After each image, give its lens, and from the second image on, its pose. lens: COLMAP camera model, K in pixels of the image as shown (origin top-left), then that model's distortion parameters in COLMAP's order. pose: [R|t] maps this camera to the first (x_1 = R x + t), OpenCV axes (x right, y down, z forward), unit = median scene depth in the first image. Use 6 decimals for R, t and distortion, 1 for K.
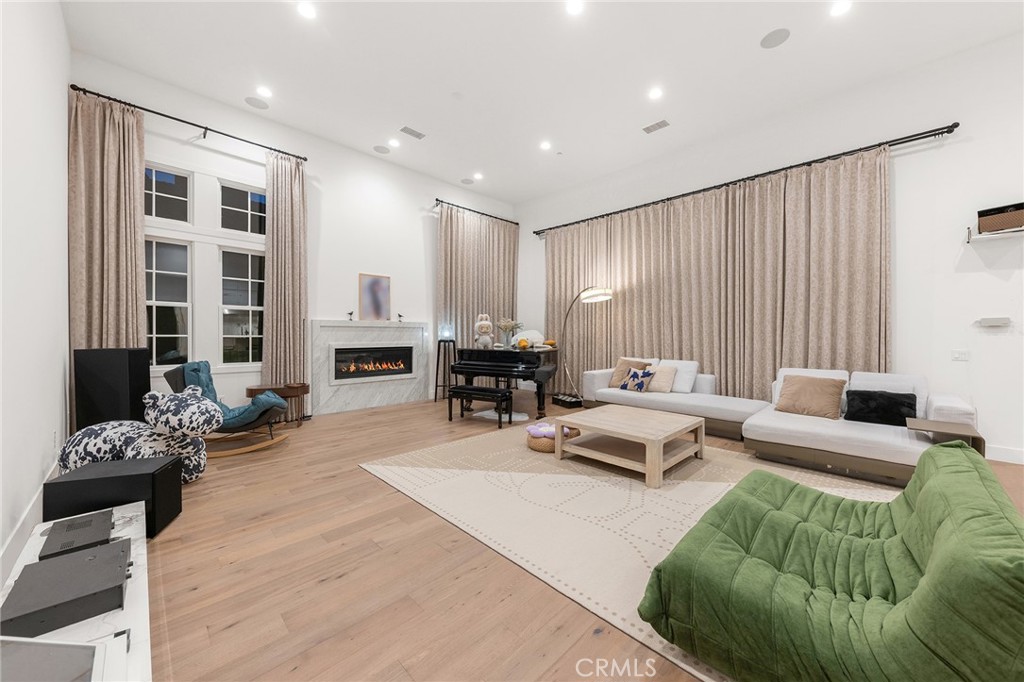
lens RADIAL K [[353.0, 0, 512.3], [0, 353.0, 335.5], [0, 0, 1]] dist [0.003360, -0.000380]
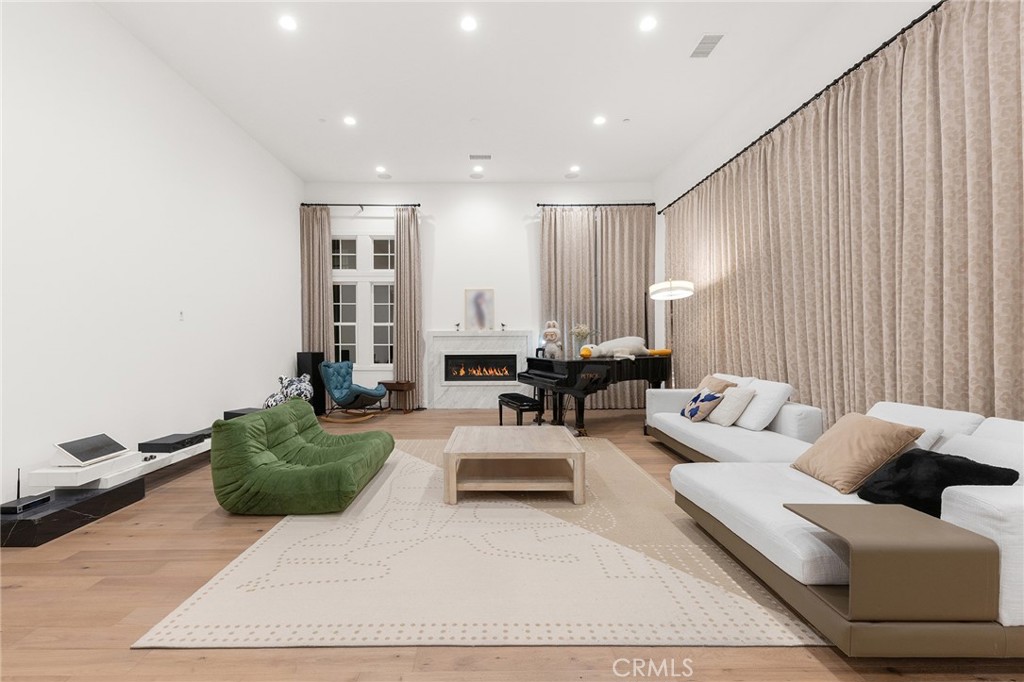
lens RADIAL K [[423.8, 0, 508.8], [0, 423.8, 343.7], [0, 0, 1]] dist [-0.003035, -0.000383]
pose [[0.730984, -0.003339, -0.682387, 0.649483], [0.003186, 0.999994, -0.001480, 0.002019], [0.682388, -0.001092, 0.730990, 0.104984]]
